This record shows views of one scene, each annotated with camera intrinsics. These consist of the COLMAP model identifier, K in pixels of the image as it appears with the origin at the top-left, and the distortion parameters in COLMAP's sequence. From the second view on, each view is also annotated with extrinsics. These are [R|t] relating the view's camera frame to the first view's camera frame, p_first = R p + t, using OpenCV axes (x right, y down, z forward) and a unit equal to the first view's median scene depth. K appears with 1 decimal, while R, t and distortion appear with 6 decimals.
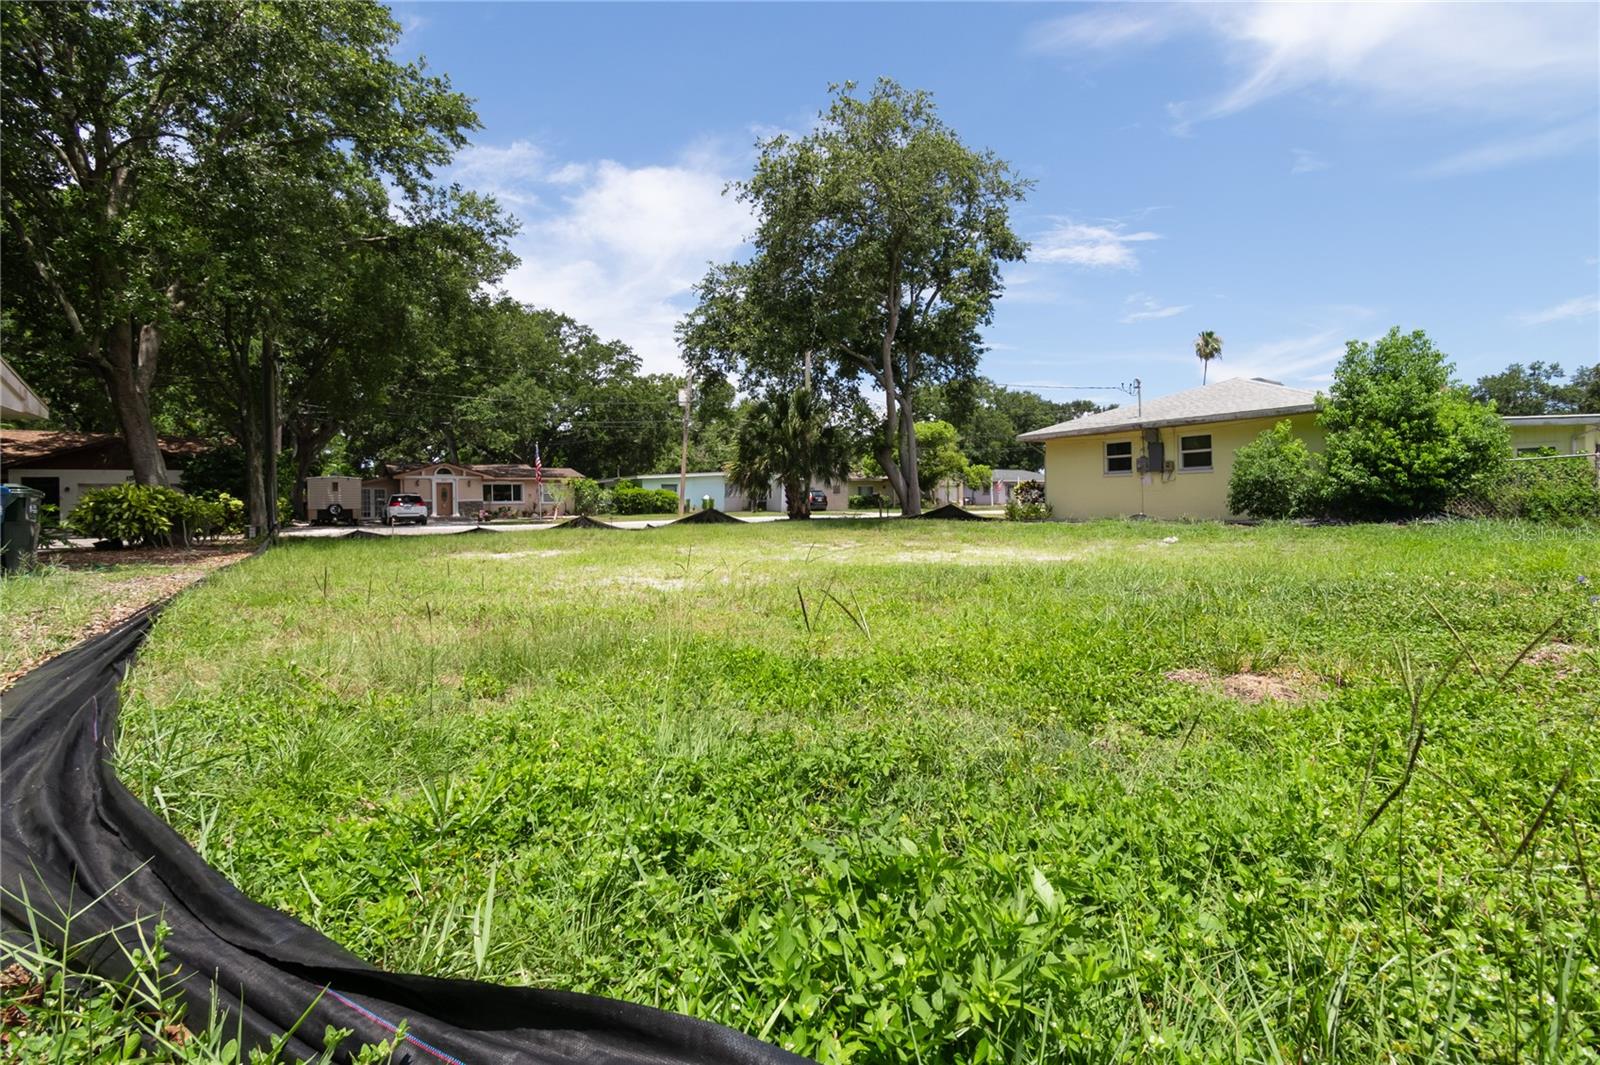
lens RADIAL K [[715.8, 0, 813.2], [0, 715.8, 499.0], [0, 0, 1]] dist [0.007867, -0.017801]
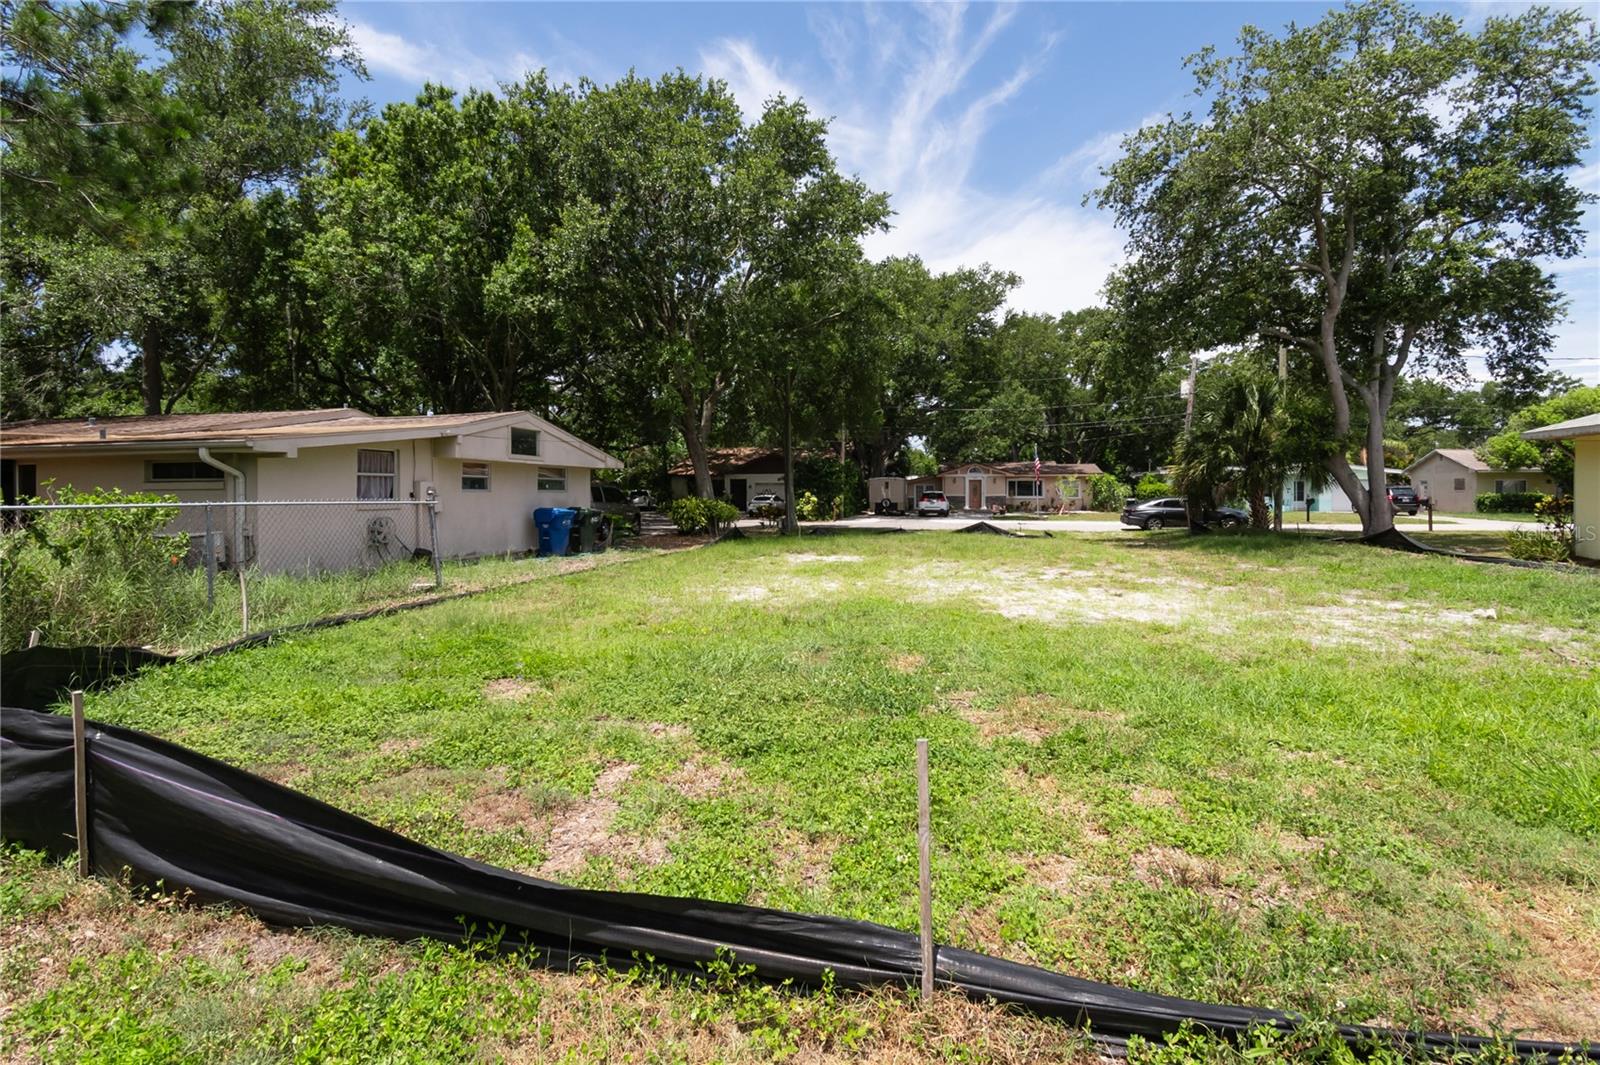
lens RADIAL K [[715.8, 0, 813.2], [0, 715.8, 499.0], [0, 0, 1]] dist [0.007867, -0.017801]
pose [[0.671996, 0.020156, -0.740281, 0.180590], [-0.002116, 0.999678, 0.025298, -0.021568], [0.740552, -0.015434, 0.671822, 0.019657]]
